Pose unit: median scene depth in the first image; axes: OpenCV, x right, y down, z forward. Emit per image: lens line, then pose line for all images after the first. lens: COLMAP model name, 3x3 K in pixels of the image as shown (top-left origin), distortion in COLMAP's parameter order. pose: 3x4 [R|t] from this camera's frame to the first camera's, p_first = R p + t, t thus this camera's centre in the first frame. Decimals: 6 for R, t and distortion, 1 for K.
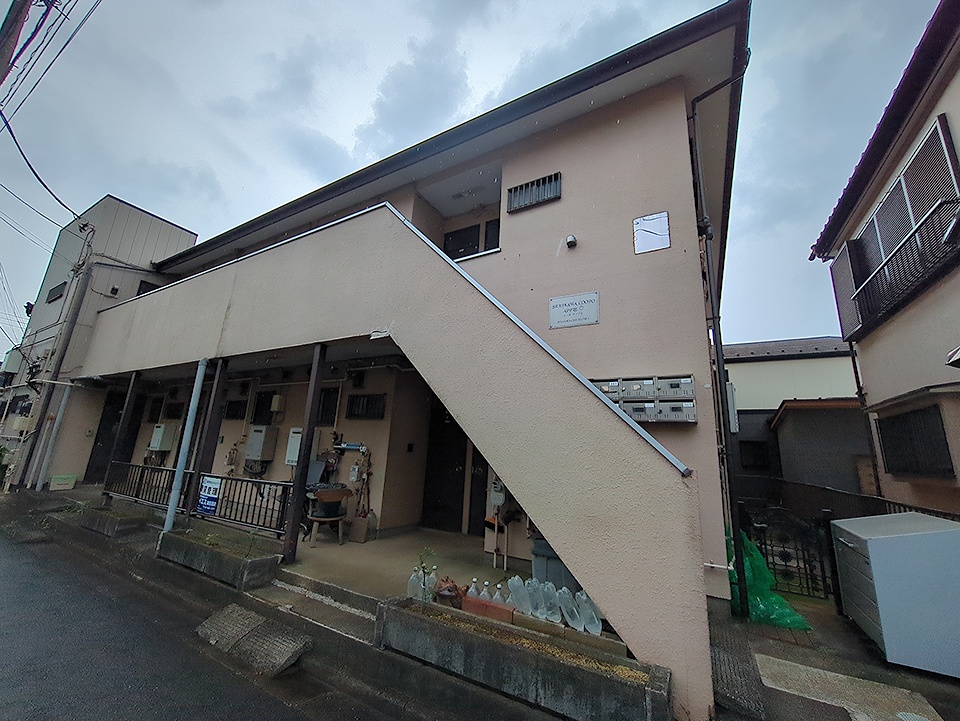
lens RADIAL K [[378.0, 0, 477.8], [0, 378.0, 361.9], [0, 0, 1]] dist [-0.003017, -0.000110]
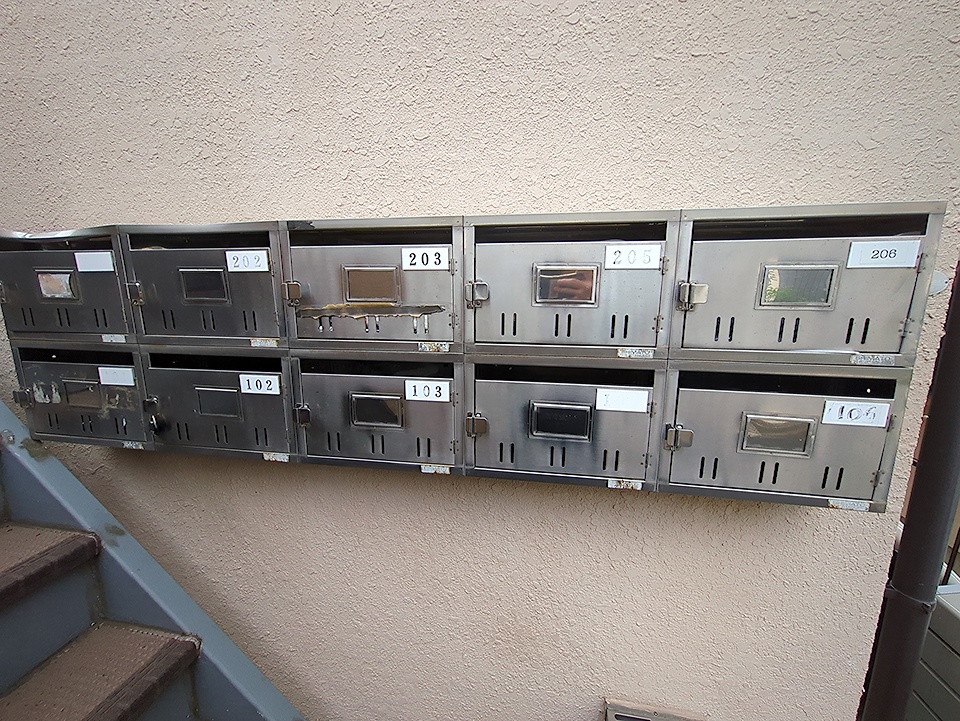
lens RADIAL K [[378.0, 0, 480.7], [0, 378.0, 360.5], [0, 0, 1]] dist [-0.003017, -0.000110]
pose [[0.939278, -0.106928, 0.326071, 0.281923], [-0.038232, 0.911689, 0.409098, 0.026970], [-0.341020, -0.396723, 0.852242, 0.729405]]
